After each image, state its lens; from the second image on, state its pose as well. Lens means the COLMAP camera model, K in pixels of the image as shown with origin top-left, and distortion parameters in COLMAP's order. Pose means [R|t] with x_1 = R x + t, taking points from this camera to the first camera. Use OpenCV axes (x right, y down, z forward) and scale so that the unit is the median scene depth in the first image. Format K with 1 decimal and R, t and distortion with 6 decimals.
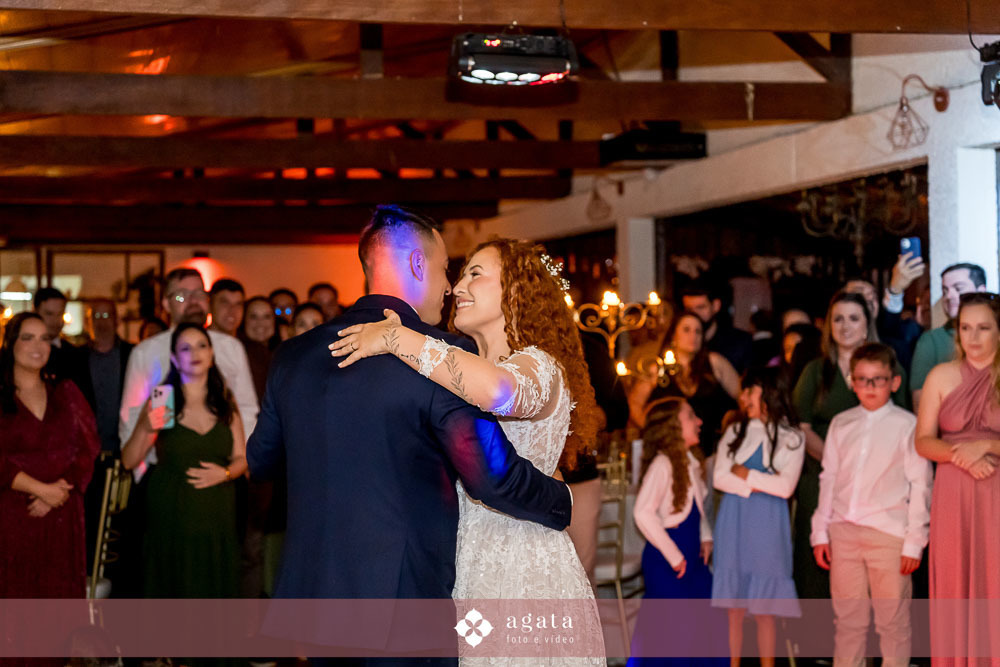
lens RADIAL K [[1724.5, 0, 497.4], [0, 1724.5, 339.7], [0, 0, 1]] dist [0.018447, 0.000000]
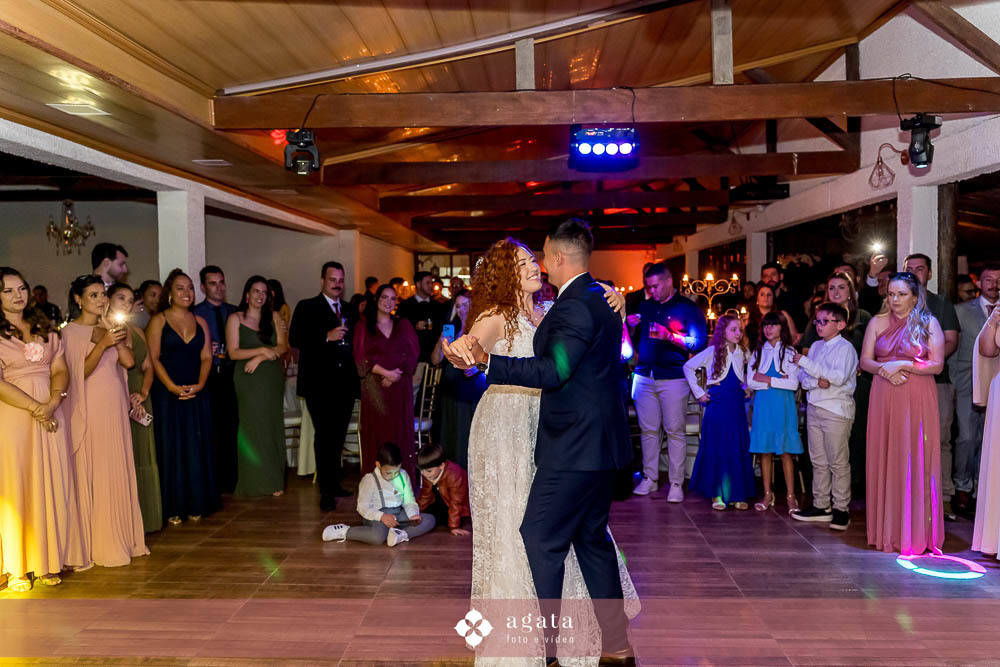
lens RADIAL K [[870.1, 0, 490.2], [0, 870.1, 347.8], [0, 0, 1]] dist [0.030181, -0.044024]
pose [[0.961381, 0.021352, -0.274390, 0.091425], [-0.005898, 0.998355, 0.057024, -0.000569], [0.275156, -0.053204, 0.959926, 0.056454]]
